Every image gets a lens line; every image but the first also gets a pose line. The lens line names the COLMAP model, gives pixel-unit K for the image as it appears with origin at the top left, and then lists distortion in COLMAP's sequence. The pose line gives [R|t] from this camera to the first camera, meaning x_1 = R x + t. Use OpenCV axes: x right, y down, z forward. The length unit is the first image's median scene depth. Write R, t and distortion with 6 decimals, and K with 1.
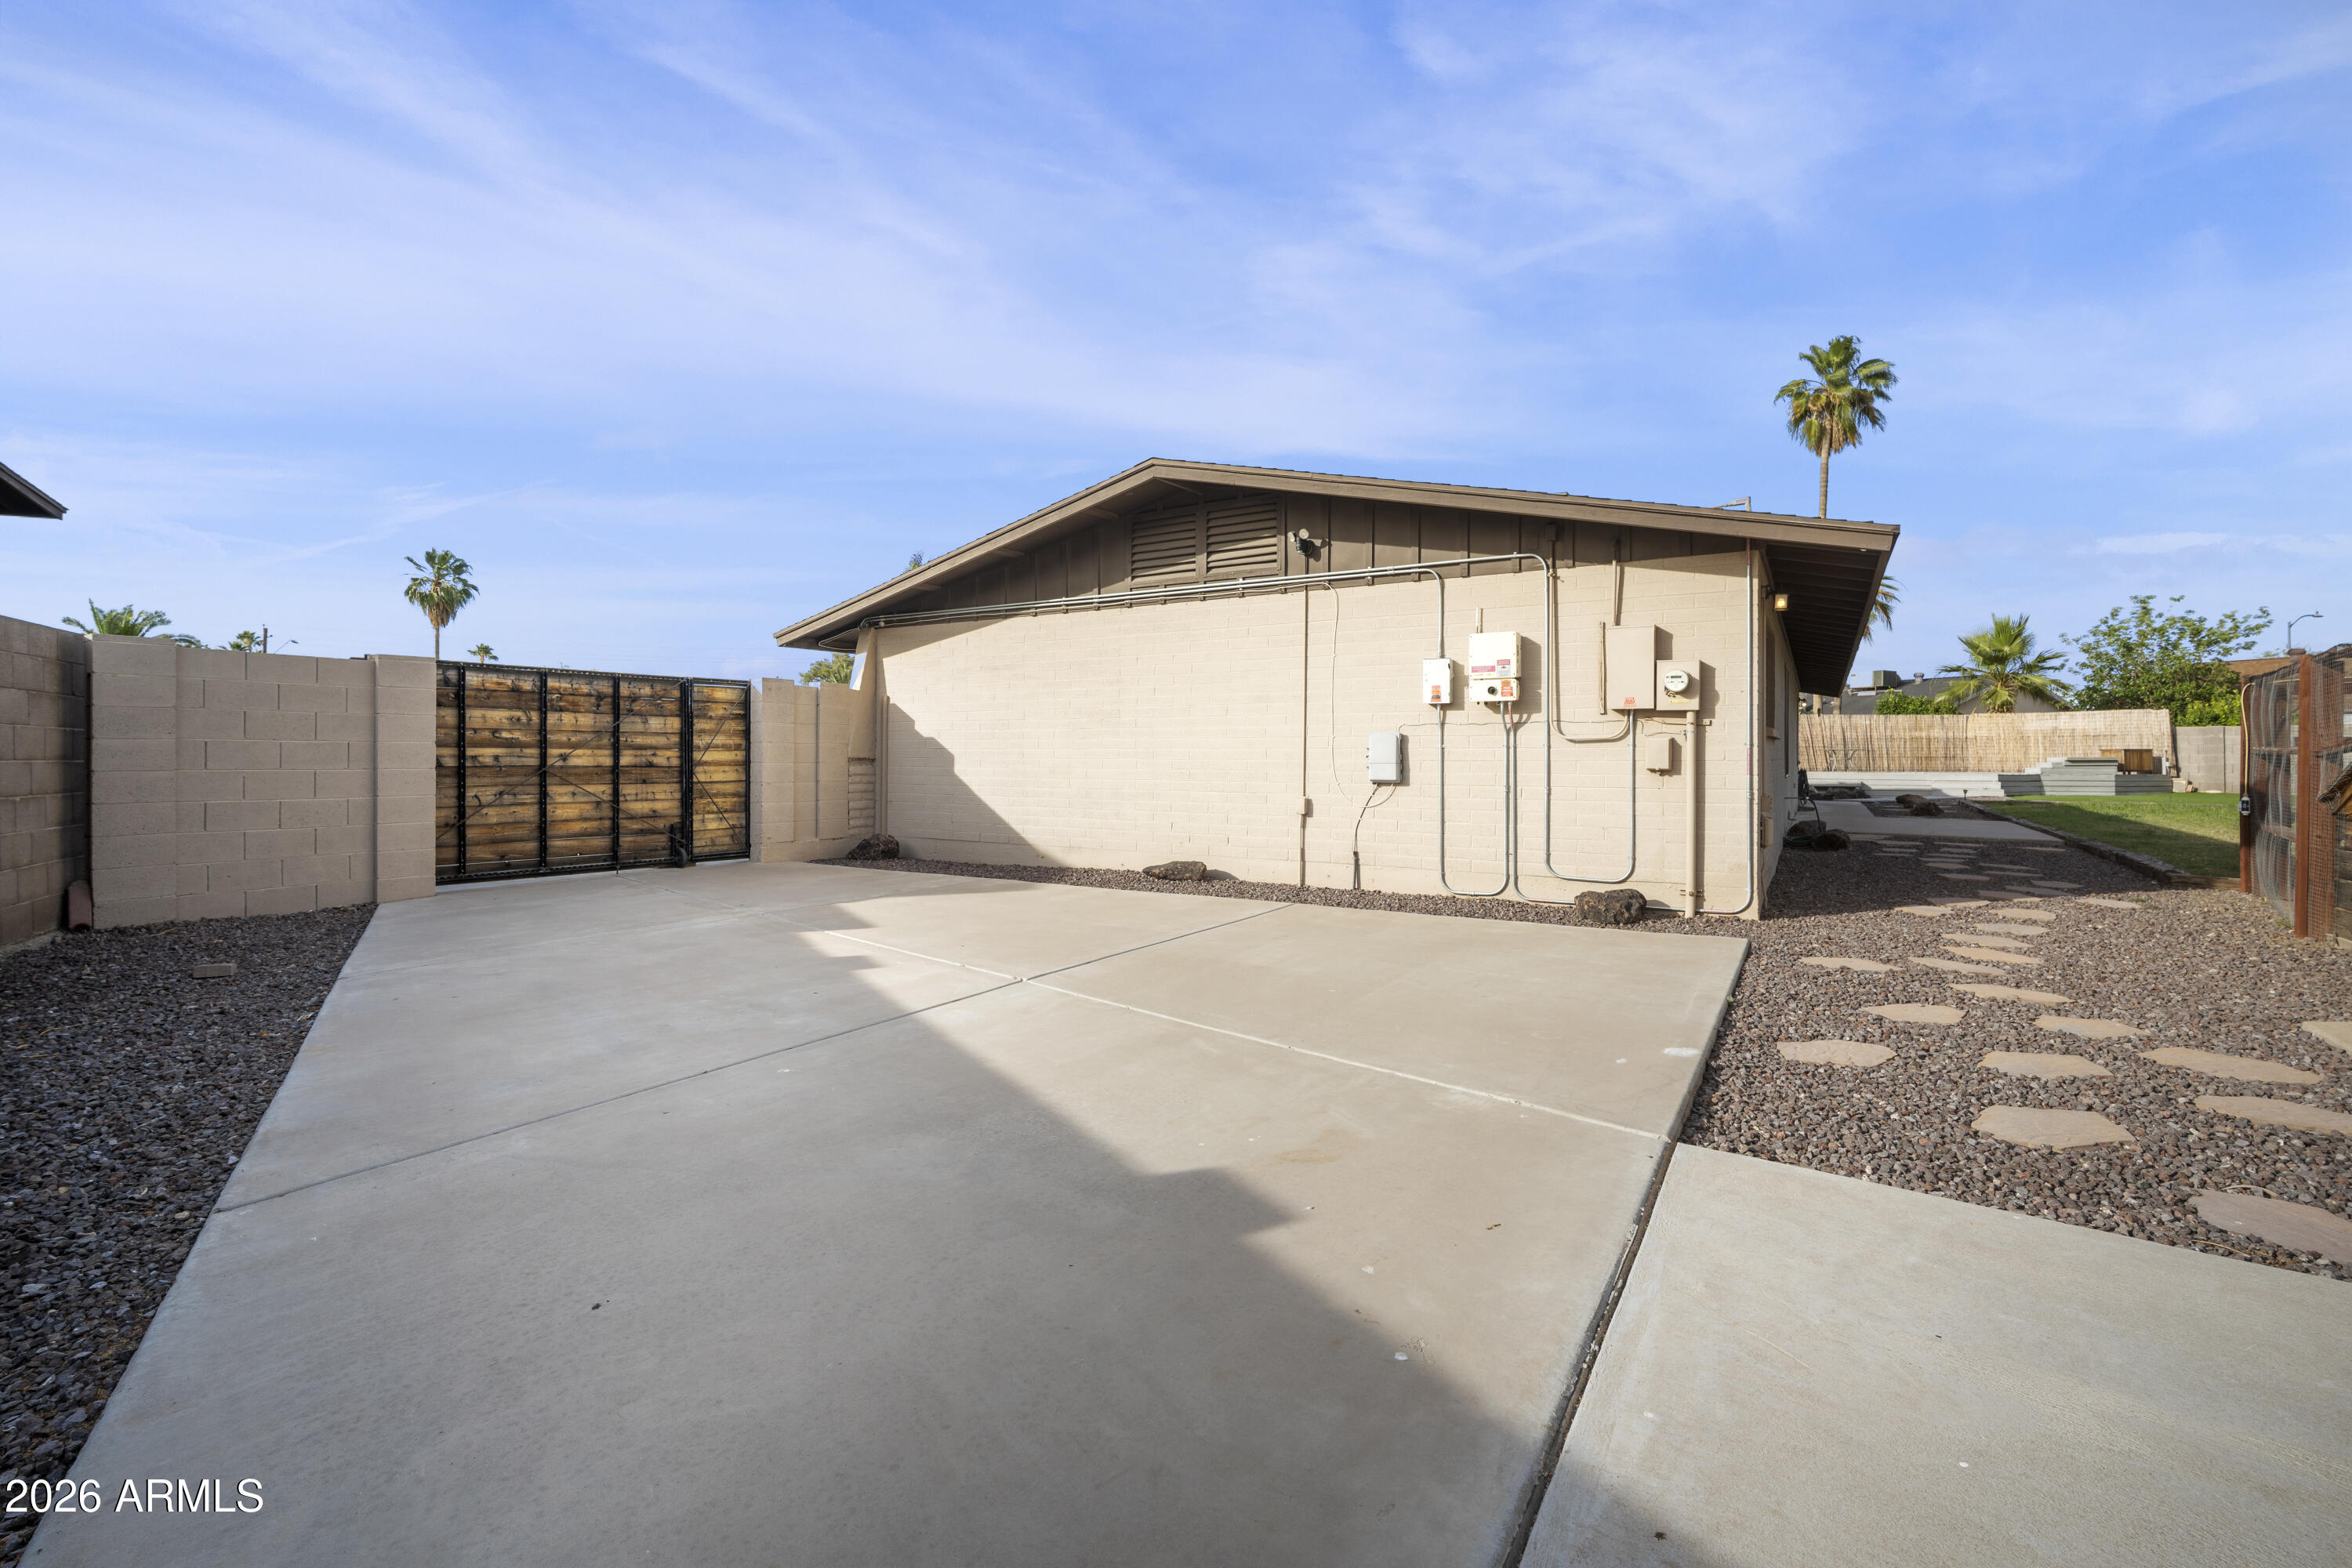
lens RADIAL K [[1035.7, 0, 1181.0], [0, 1035.7, 749.1], [0, 0, 1]] dist [-0.009185, 0.003725]
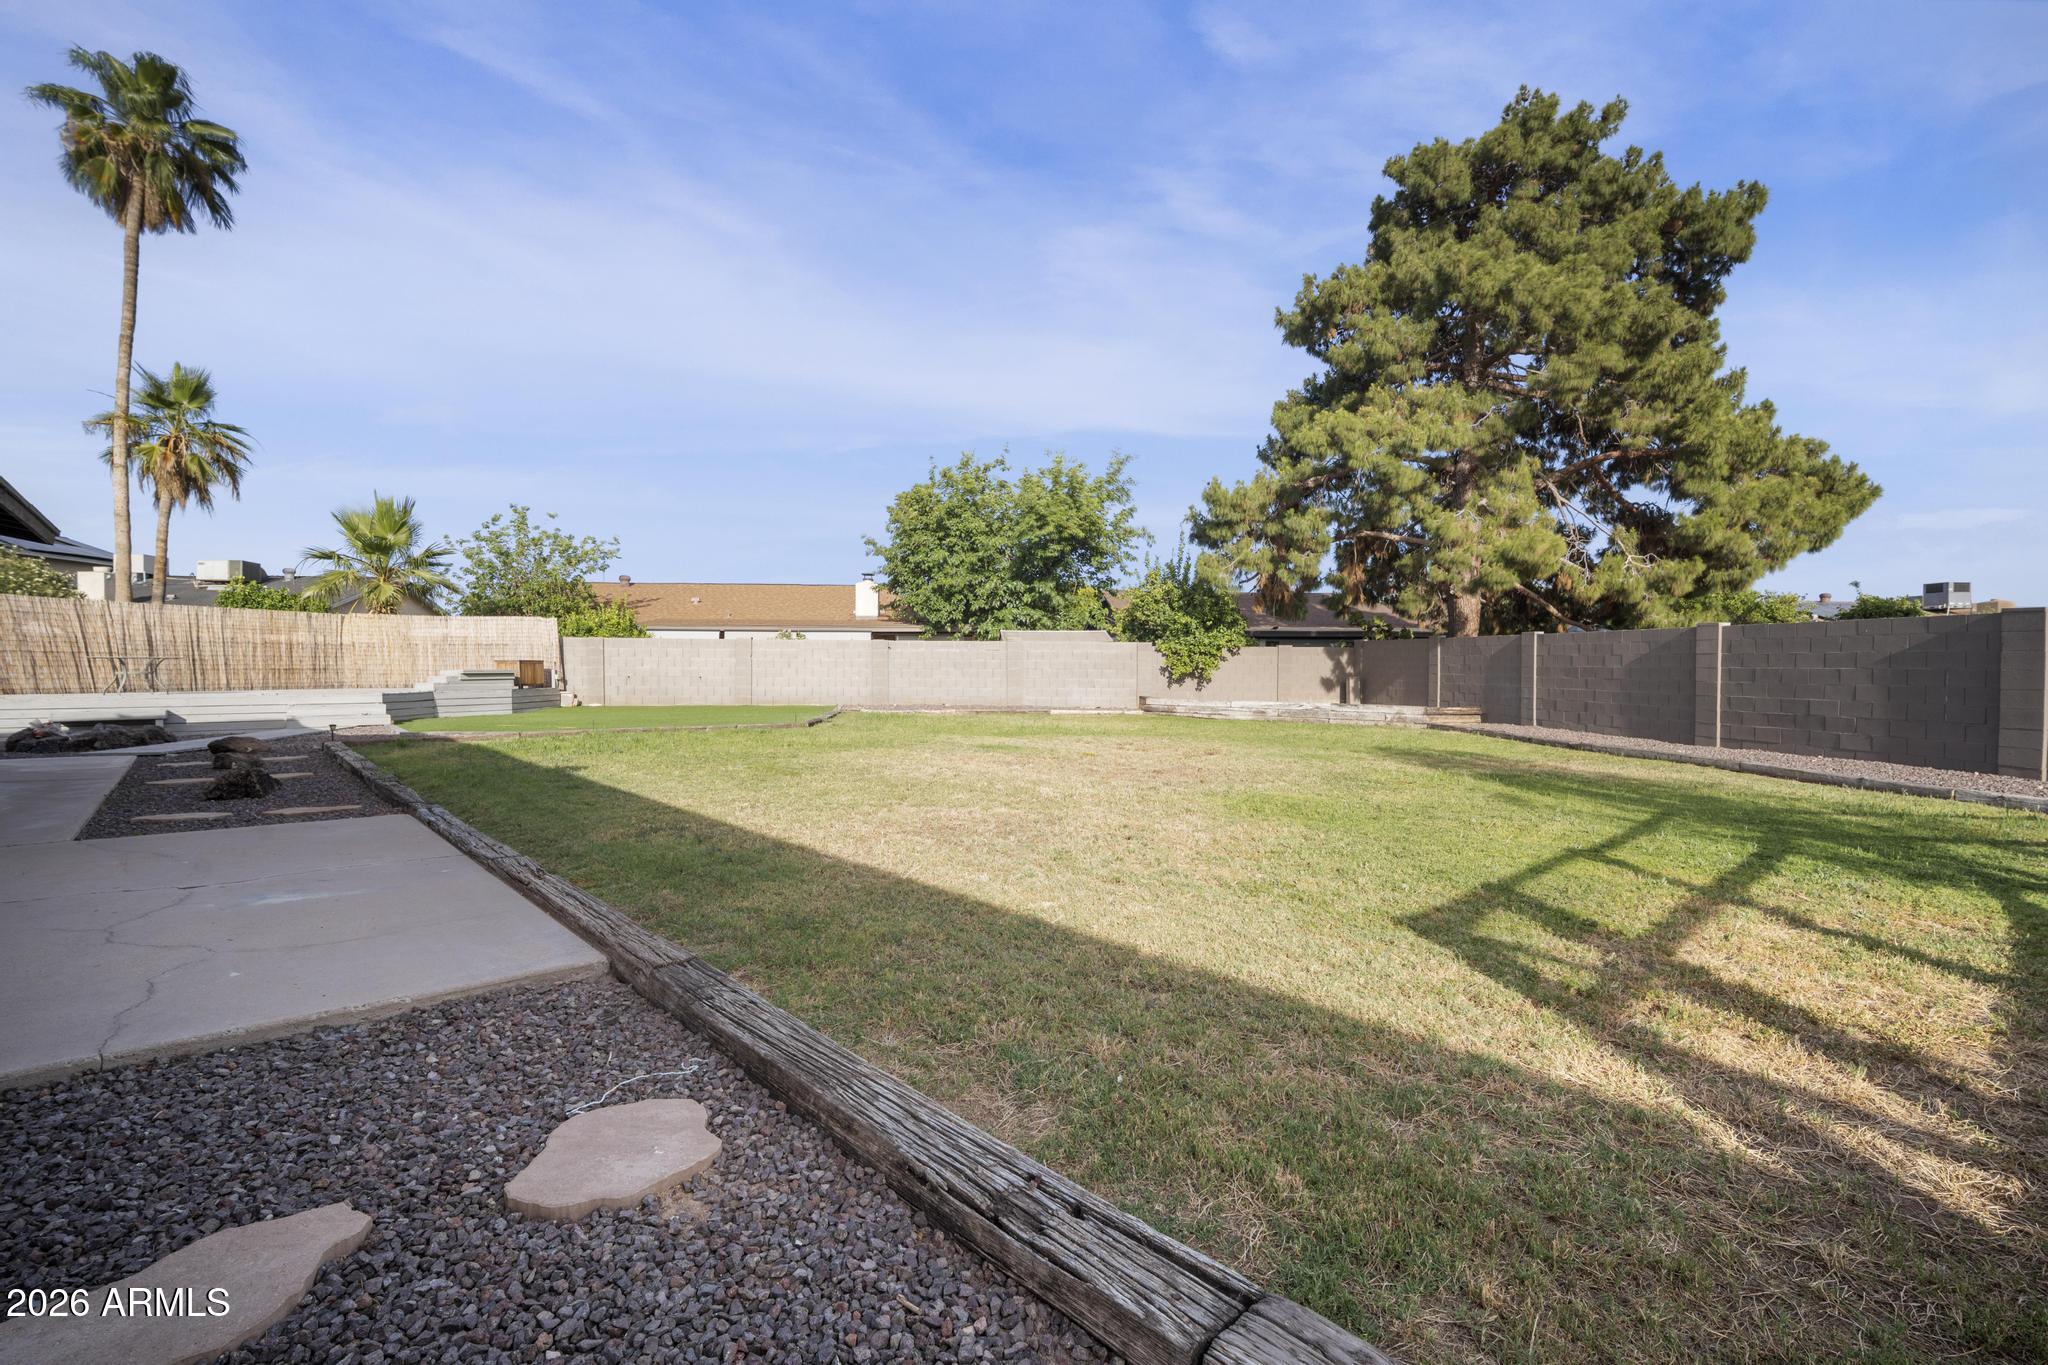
lens RADIAL K [[901.8, 0, 1031.9], [0, 901.8, 686.3], [0, 0, 1]] dist [-0.009185, 0.003725]
pose [[0.268441, -0.020867, 0.963070, 0.271928], [-0.010217, 0.999647, 0.024507, -0.001121], [-0.963242, -0.016418, 0.268133, 0.346345]]
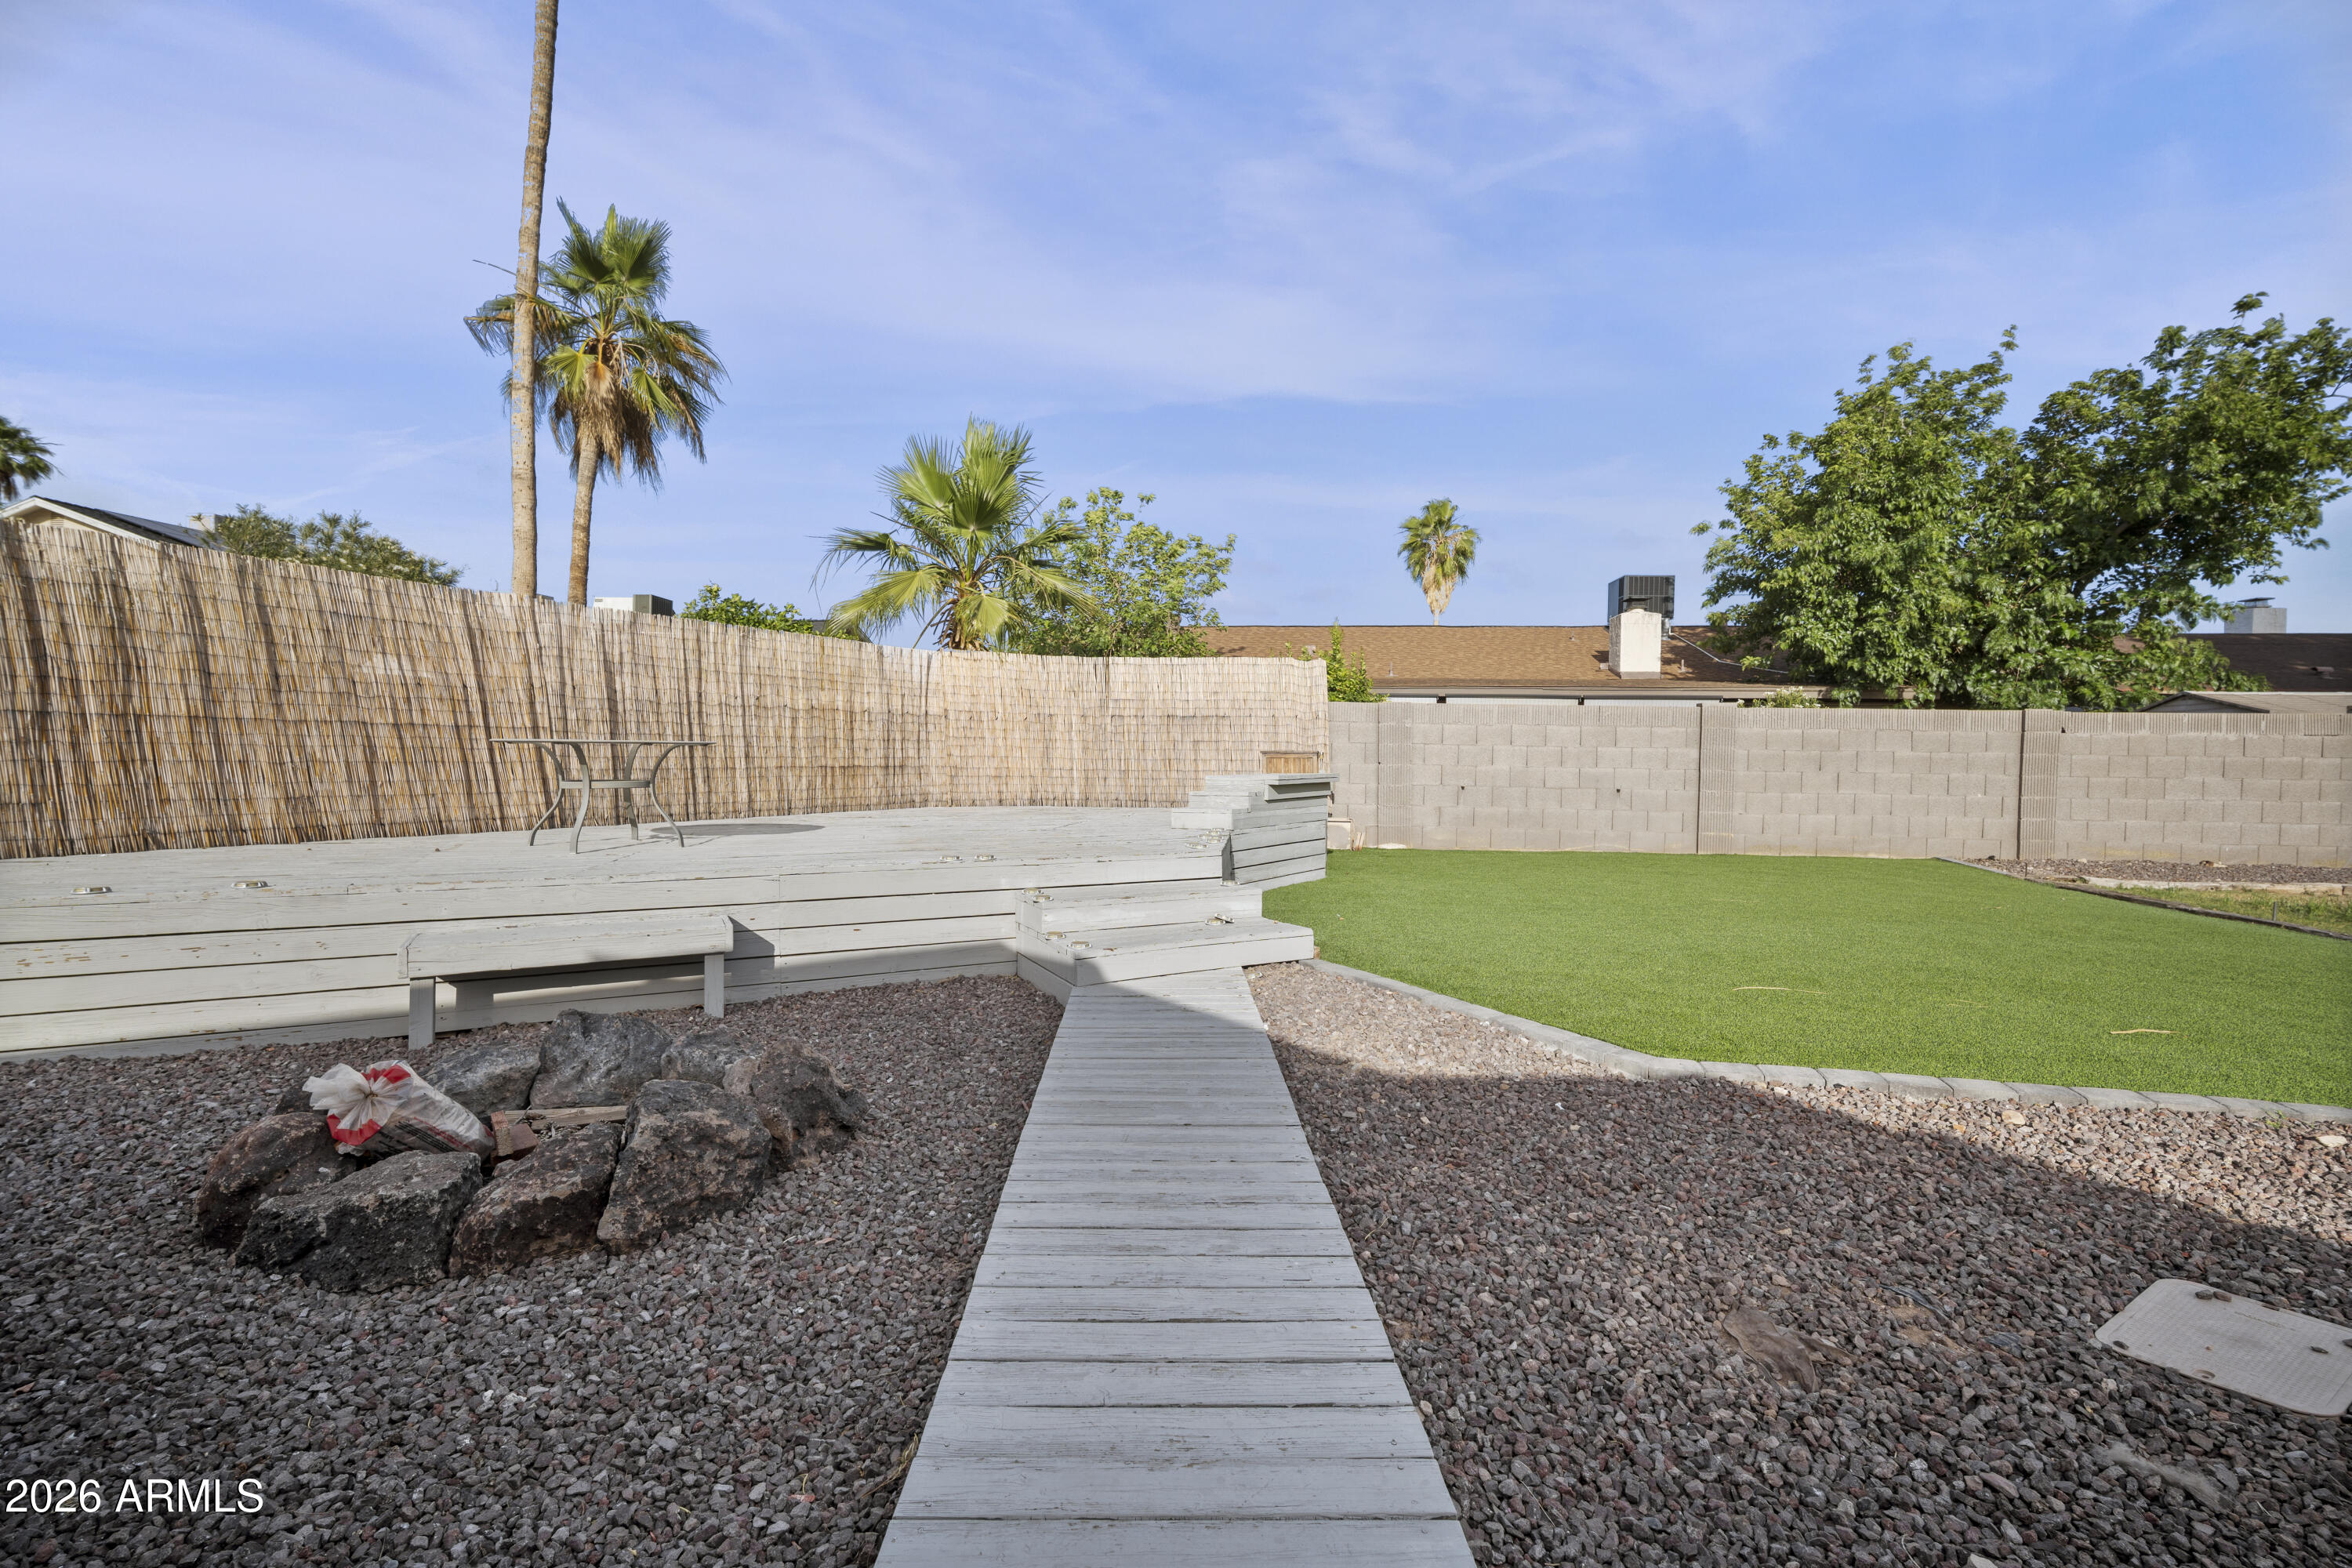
lens RADIAL K [[1035.7, 0, 1188.0], [0, 1035.7, 776.8], [0, 0, 1]] dist [-0.009185, 0.003725]
pose [[0.443933, -0.018118, 0.895877, 0.509251], [-0.020516, 0.999328, 0.030377, -0.001651], [-0.895825, -0.031865, 0.443263, 0.811667]]
